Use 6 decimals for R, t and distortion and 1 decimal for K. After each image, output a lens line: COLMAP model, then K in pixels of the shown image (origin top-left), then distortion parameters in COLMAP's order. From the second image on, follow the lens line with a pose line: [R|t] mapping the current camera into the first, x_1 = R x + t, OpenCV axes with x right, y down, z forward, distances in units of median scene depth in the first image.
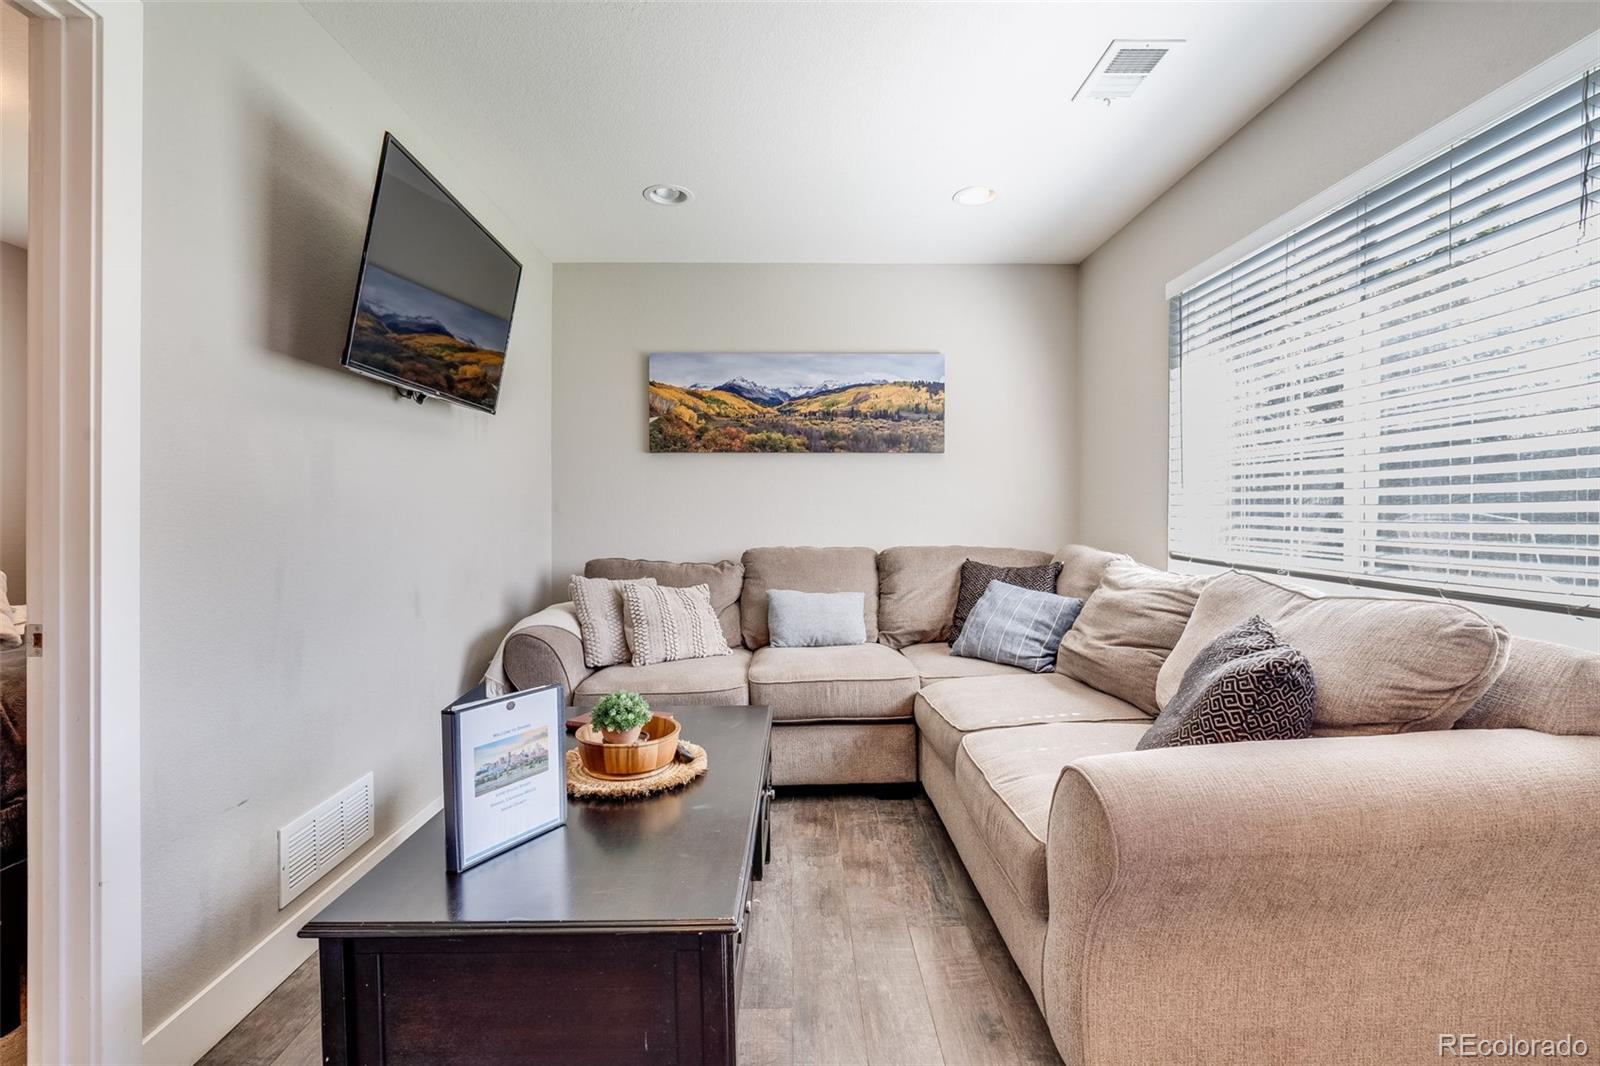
lens RADIAL K [[728.3, 0, 791.6], [0, 728.3, 520.3], [0, 0, 1]] dist [-0.002571, 0.000643]
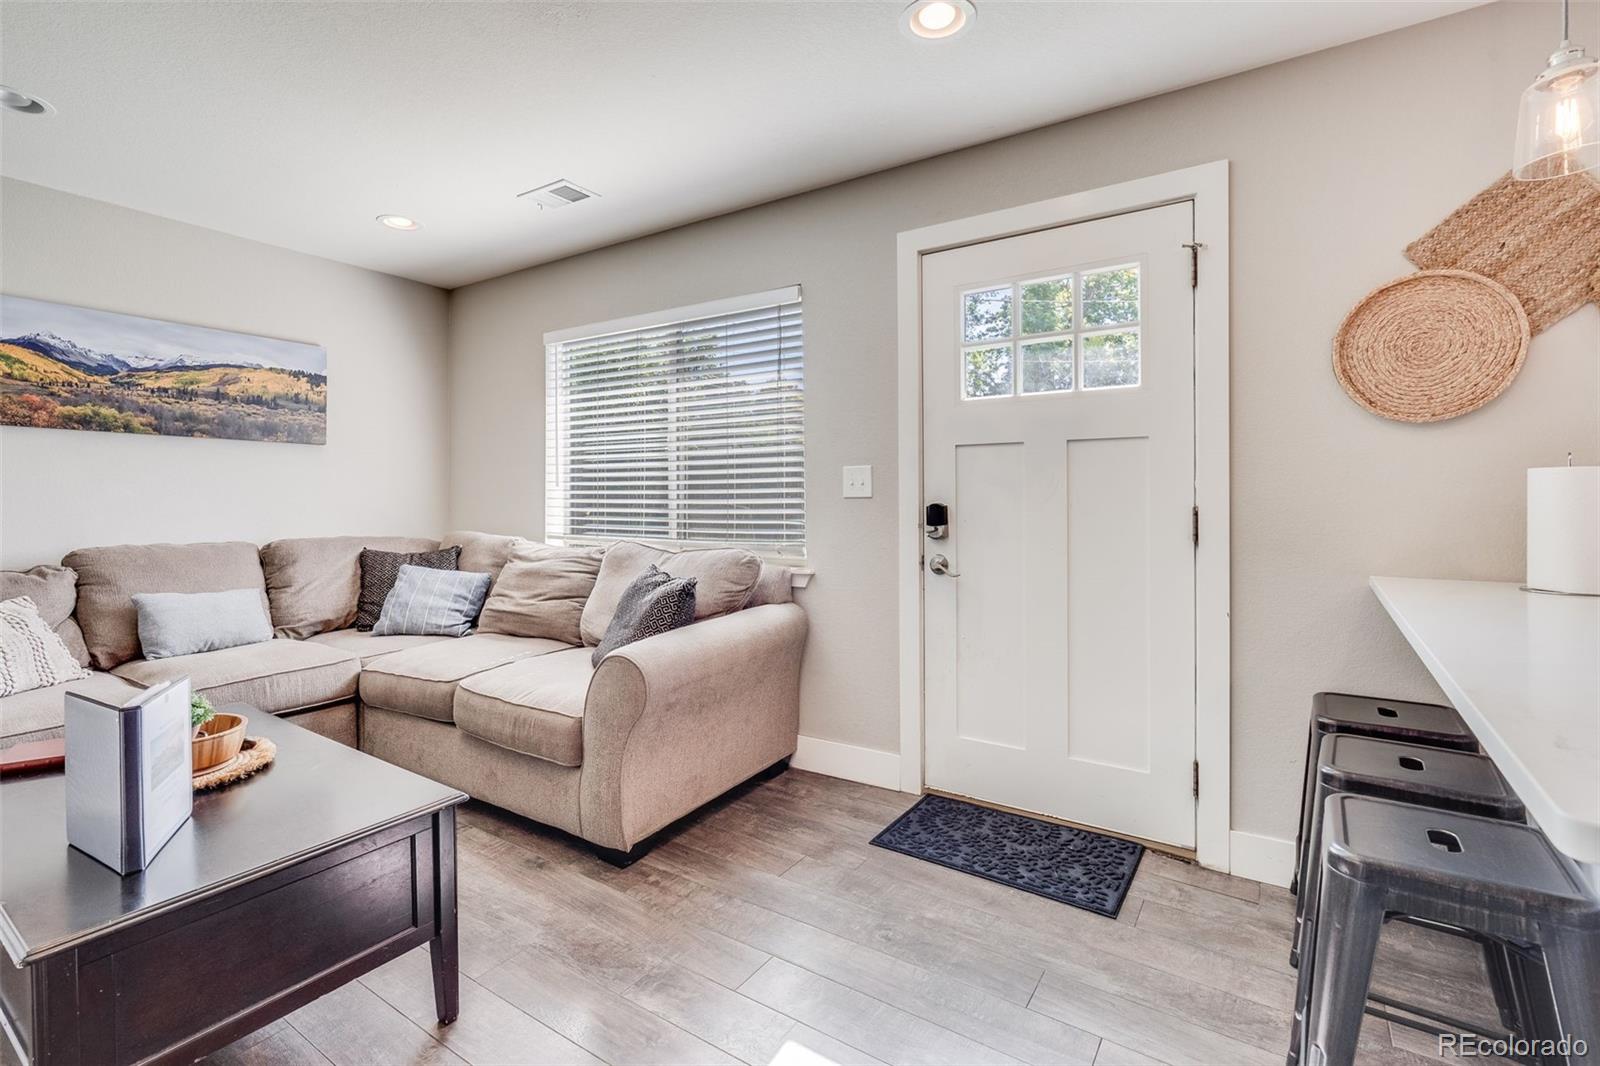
lens RADIAL K [[728.6, 0, 784.2], [0, 728.6, 503.6], [0, 0, 1]] dist [-0.008386, 0.000755]
pose [[0.564793, -0.000949, 0.825232, -0.277990], [0.010660, 0.999924, -0.006146, 0.001552], [-0.825164, 0.012268, 0.564760, -0.097499]]
